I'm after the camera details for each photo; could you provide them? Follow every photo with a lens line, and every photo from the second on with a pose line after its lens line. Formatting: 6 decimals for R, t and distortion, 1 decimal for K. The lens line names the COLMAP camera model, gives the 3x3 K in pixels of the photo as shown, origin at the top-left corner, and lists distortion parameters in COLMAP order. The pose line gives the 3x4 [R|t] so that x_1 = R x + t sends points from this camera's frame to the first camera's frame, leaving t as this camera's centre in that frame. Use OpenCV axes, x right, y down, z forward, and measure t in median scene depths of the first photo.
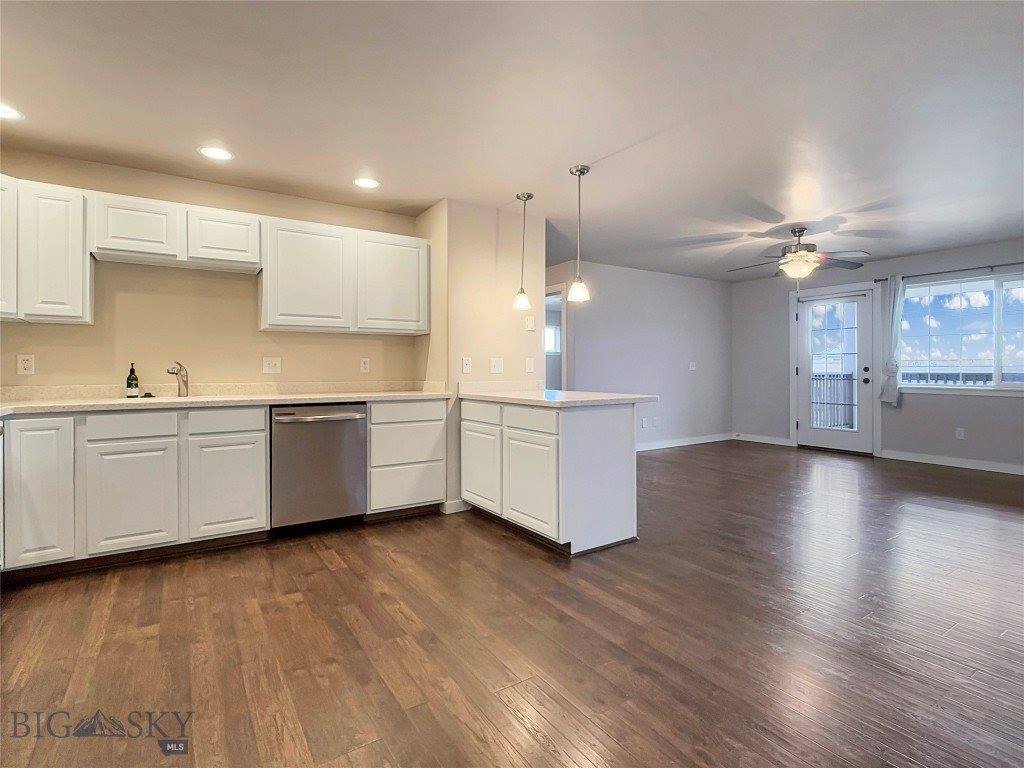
lens RADIAL K [[502.1, 0, 510.8], [0, 502.1, 366.1], [0, 0, 1]] dist [-0.003898, -0.000612]
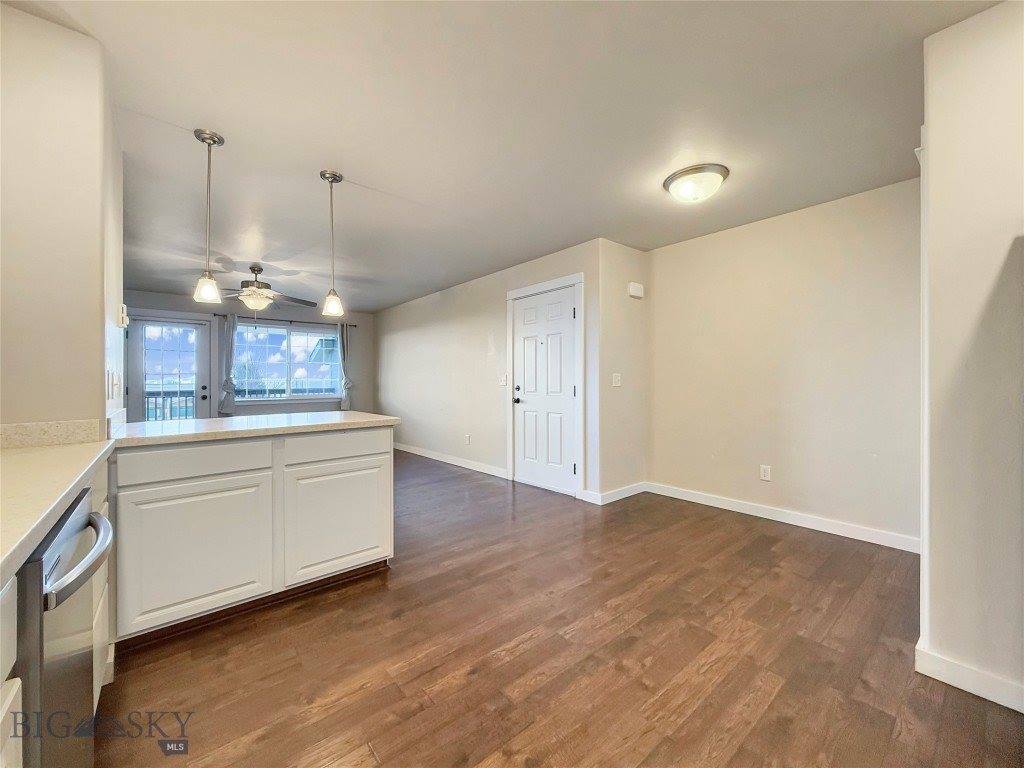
lens RADIAL K [[417.5, 0, 509.6], [0, 417.5, 377.9], [0, 0, 1]] dist [-0.000597, -0.000574]
pose [[-0.113186, 0.010597, 0.993517, -0.664046], [0.010313, 0.999902, -0.009490, 0.000602], [-0.993520, 0.009172, -0.113284, 0.734811]]
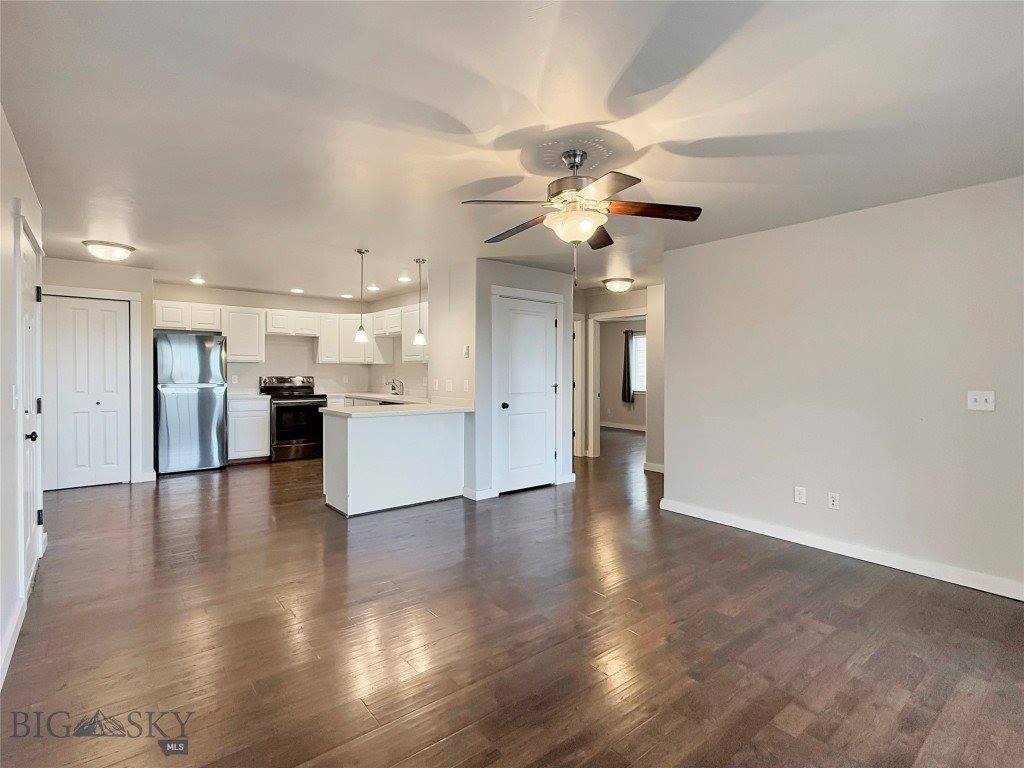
lens RADIAL K [[508.2, 0, 513.5], [0, 508.2, 367.5], [0, 0, 1]] dist [0.002237, -0.000572]
pose [[0.113348, -0.006249, -0.993536, 1.588482], [-0.007465, 0.999947, -0.007141, -0.047898], [0.993527, 0.008226, 0.113295, 1.229512]]
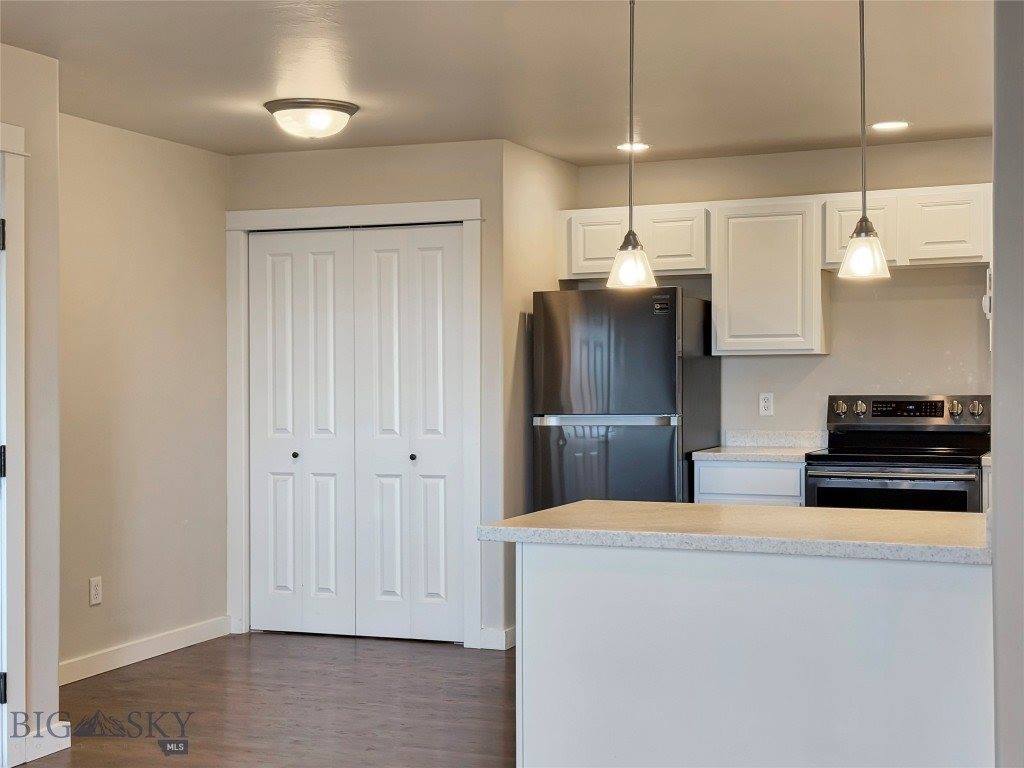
lens RADIAL K [[1474.4, 0, 513.0], [0, 1474.4, 378.9], [0, 0, 1]] dist [0.159523, 0.068265]
pose [[-0.820495, 0.009190, -0.571580, 0.911163], [0.008888, 0.999955, 0.003318, -0.053185], [0.571585, -0.002357, -0.820540, 1.914472]]
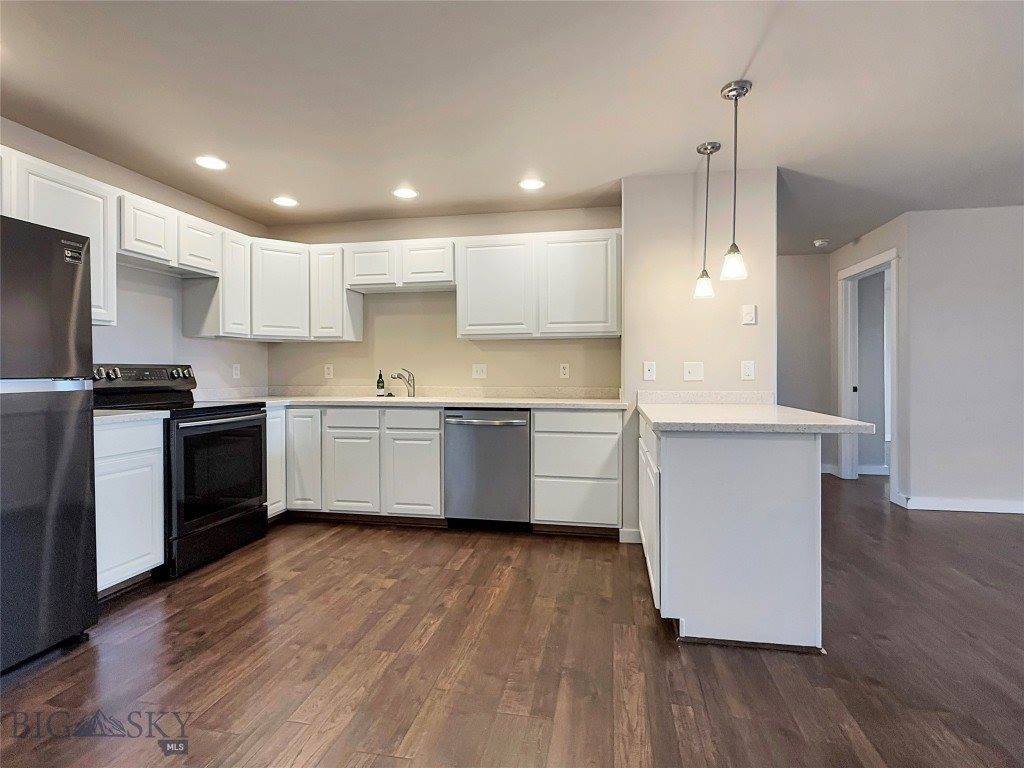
lens RADIAL K [[504.1, 0, 522.7], [0, 504.1, 373.7], [0, 0, 1]] dist [-0.002407, -0.000268]
pose [[0.730393, 0.002464, -0.683022, 0.387849], [0.002764, 0.999975, 0.006562, -0.003584], [0.683021, -0.006680, 0.730368, 0.283698]]
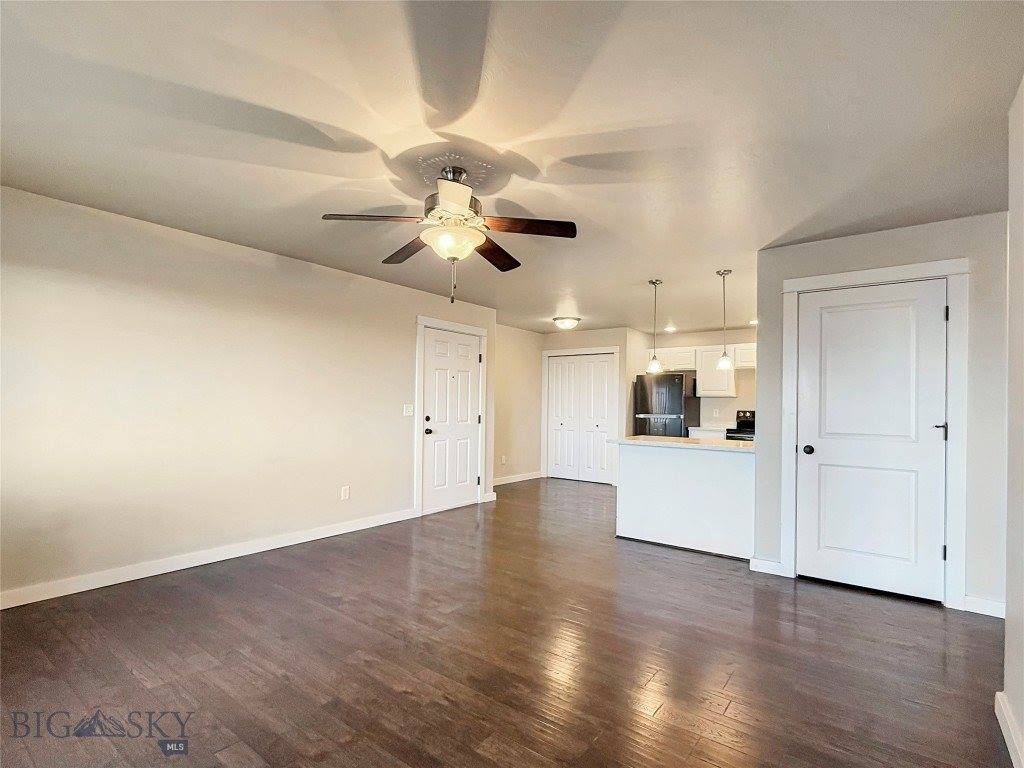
lens RADIAL K [[508.5, 0, 511.4], [0, 508.5, 399.5], [0, 0, 1]] dist [0.002122, 0.000463]
pose [[-0.941324, -0.017233, -0.337065, 0.988282], [-0.014990, 0.999845, -0.009256, -0.029378], [0.337172, -0.003660, -0.941436, 2.177080]]
